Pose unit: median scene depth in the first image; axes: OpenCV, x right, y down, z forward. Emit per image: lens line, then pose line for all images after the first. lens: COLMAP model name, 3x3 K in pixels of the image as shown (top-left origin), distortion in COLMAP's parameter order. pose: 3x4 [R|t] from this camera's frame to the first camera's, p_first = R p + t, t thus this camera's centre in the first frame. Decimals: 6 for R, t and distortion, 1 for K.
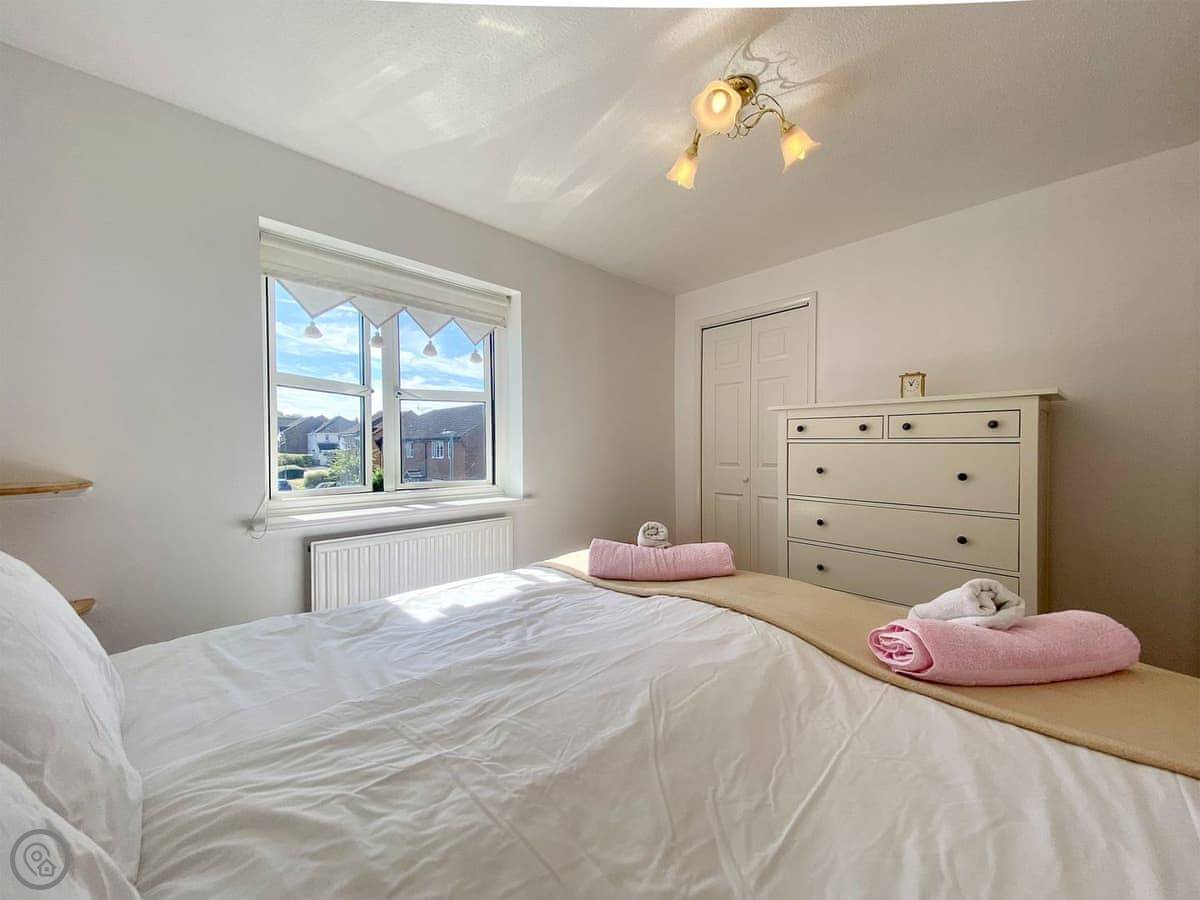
lens RADIAL K [[454.9, 0, 602.8], [0, 454.9, 456.2], [0, 0, 1]] dist [0.000873, -0.000014]
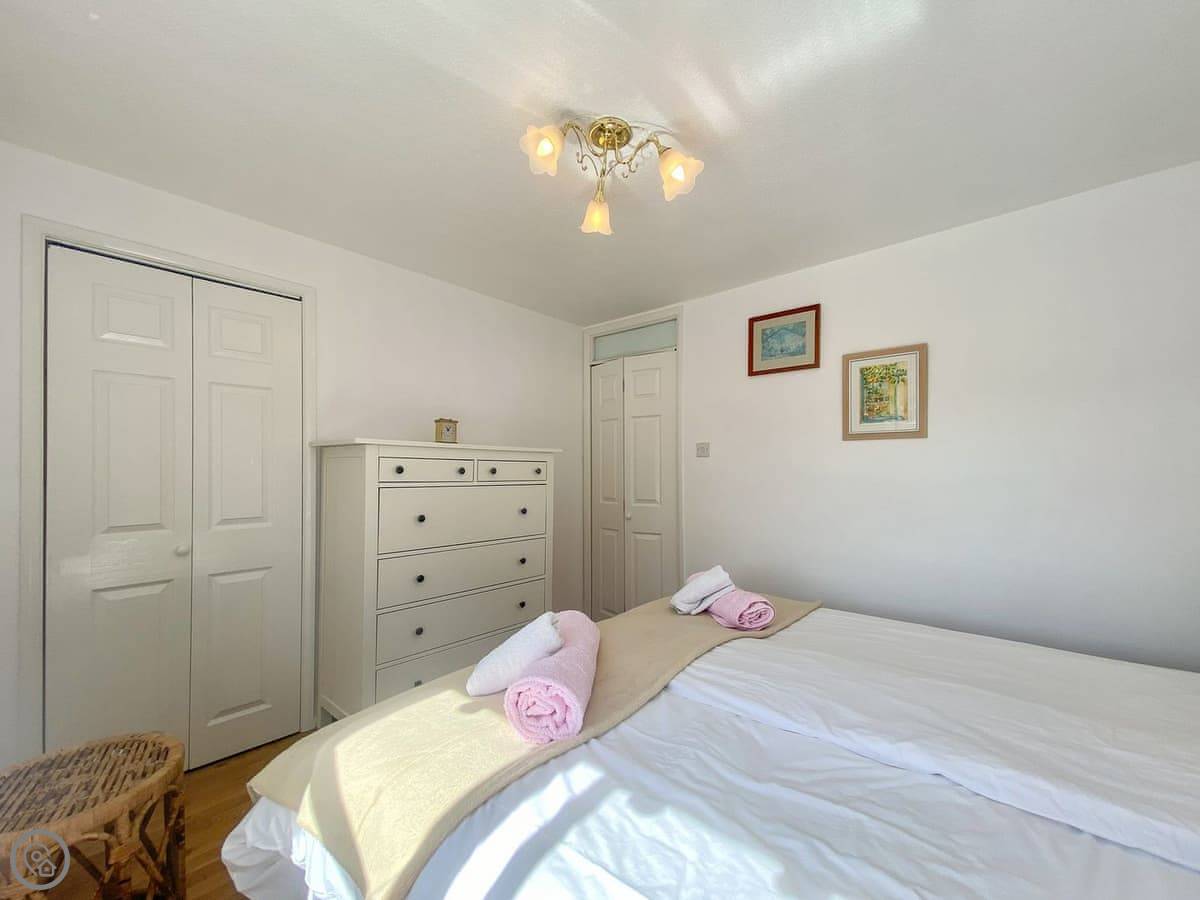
lens RADIAL K [[488.7, 0, 599.2], [0, 488.7, 463.6], [0, 0, 1]] dist [0.003160, 0.000277]
pose [[-0.069956, 0.012143, 0.997476, -0.452413], [0.016655, 0.999801, -0.011003, -0.054545], [-0.997411, 0.015843, -0.070144, 0.682888]]
